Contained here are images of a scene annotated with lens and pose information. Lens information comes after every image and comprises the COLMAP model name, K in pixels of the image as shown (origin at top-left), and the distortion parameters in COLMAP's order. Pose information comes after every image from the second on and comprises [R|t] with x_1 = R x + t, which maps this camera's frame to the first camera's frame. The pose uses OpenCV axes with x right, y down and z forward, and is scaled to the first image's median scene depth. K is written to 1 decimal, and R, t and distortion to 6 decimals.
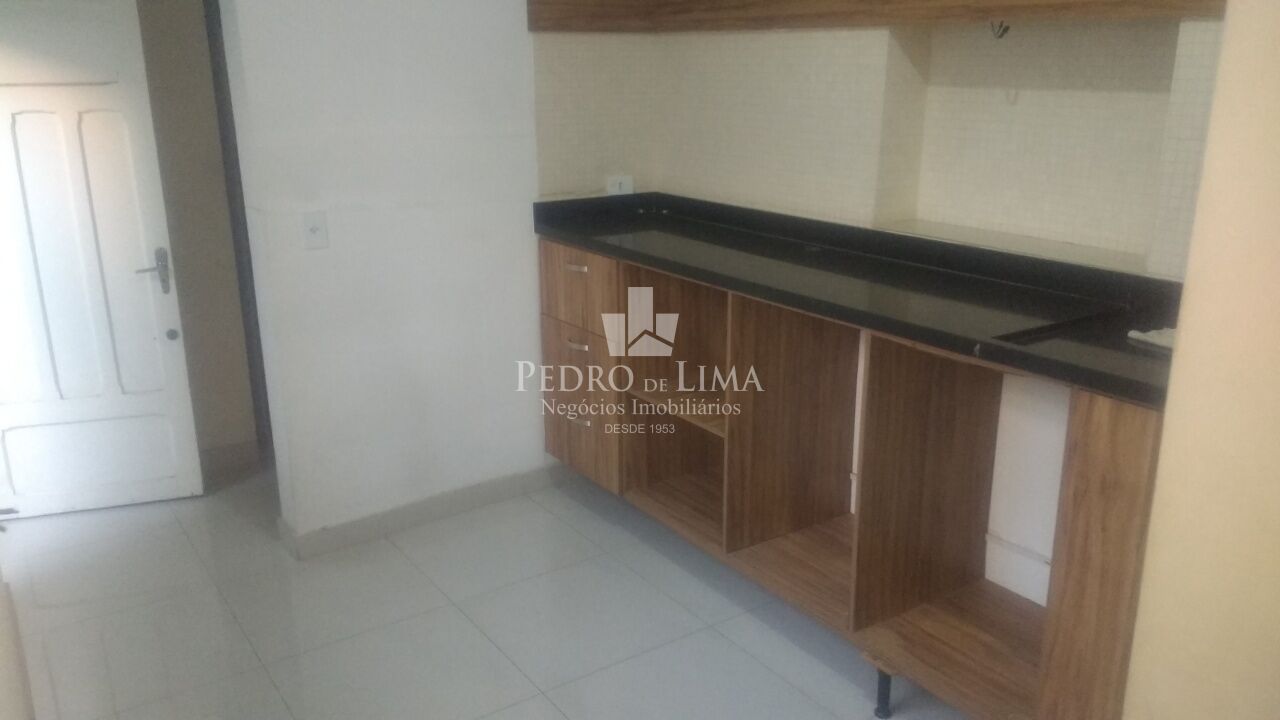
lens RADIAL K [[1020.1, 0, 636.8], [0, 1020.1, 368.5], [0, 0, 1]] dist [0.119246, -0.173698]
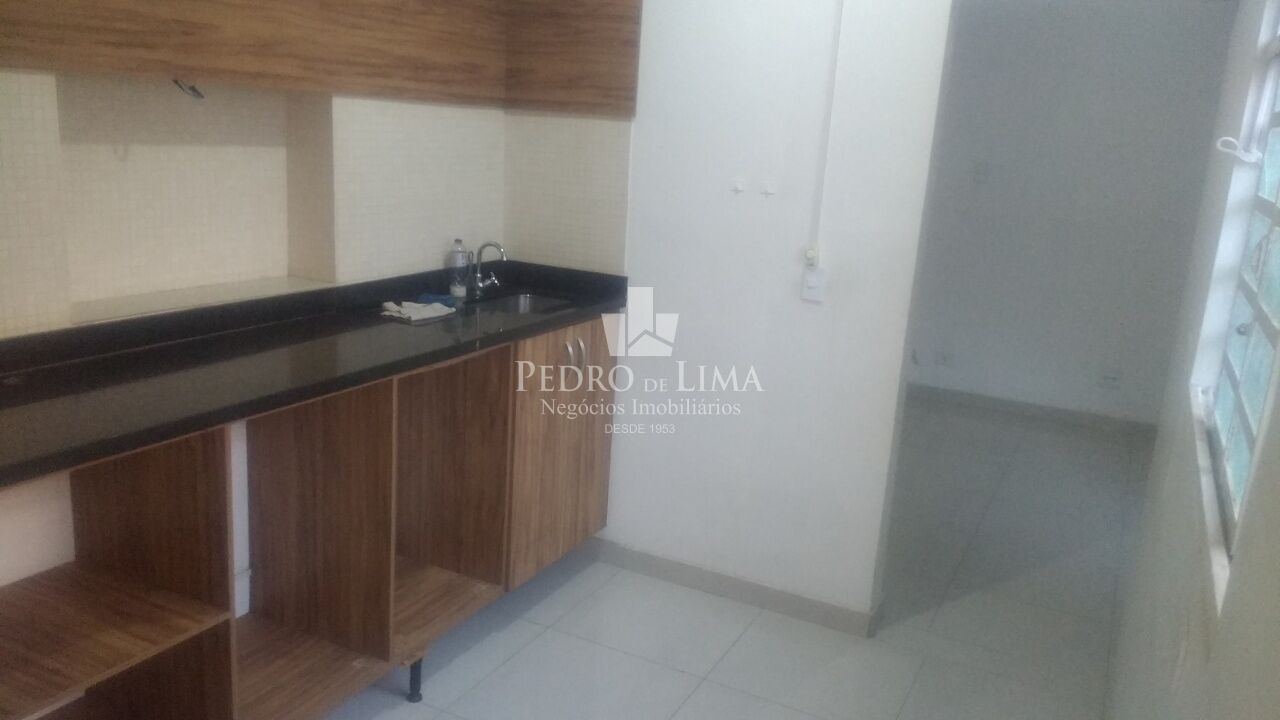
lens RADIAL K [[1020.1, 0, 636.8], [0, 1020.1, 368.5], [0, 0, 1]] dist [0.119246, -0.173698]
pose [[-0.491980, -0.237375, 0.837621, -0.647258], [0.186814, 0.910917, 0.367872, -0.317040], [-0.850327, 0.337465, -0.403808, 0.969563]]
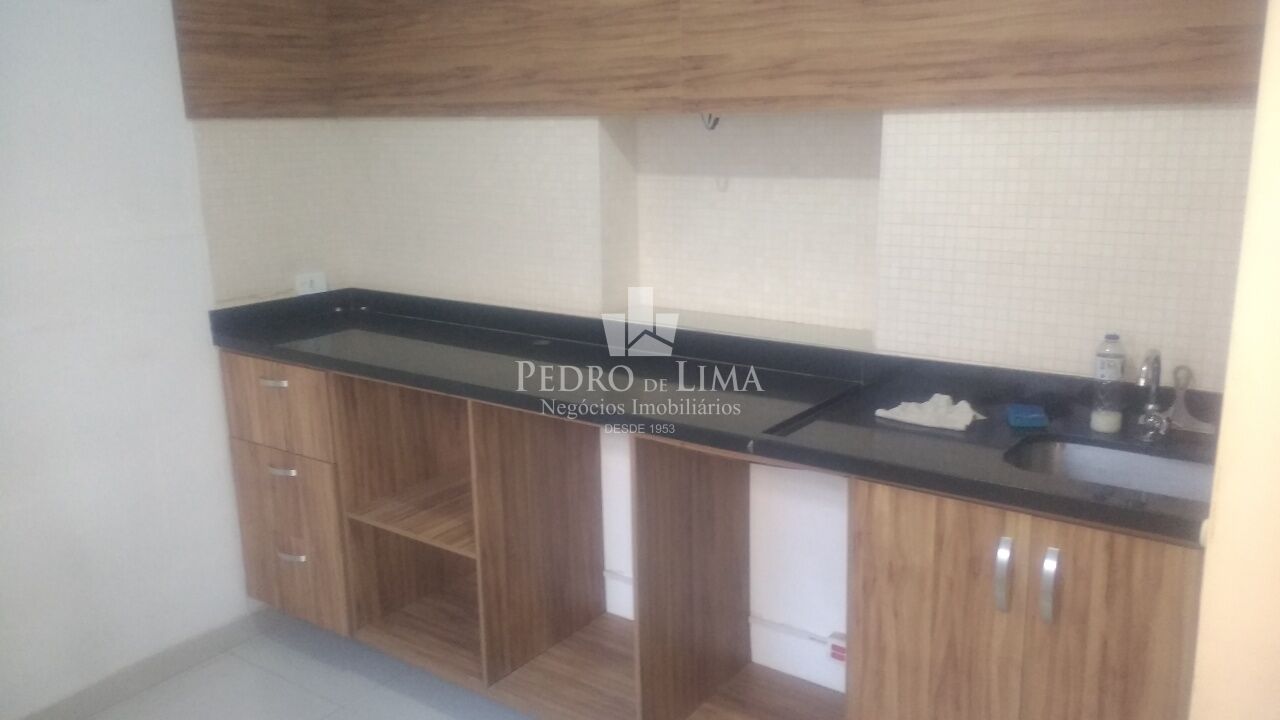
lens RADIAL K [[1020.1, 0, 636.8], [0, 1020.1, 368.5], [0, 0, 1]] dist [0.119246, -0.173698]
pose [[0.941616, -0.092529, 0.323725, -0.057740], [0.111248, 0.992997, -0.039761, -0.046588], [-0.317779, 0.073453, 0.945316, 0.077390]]
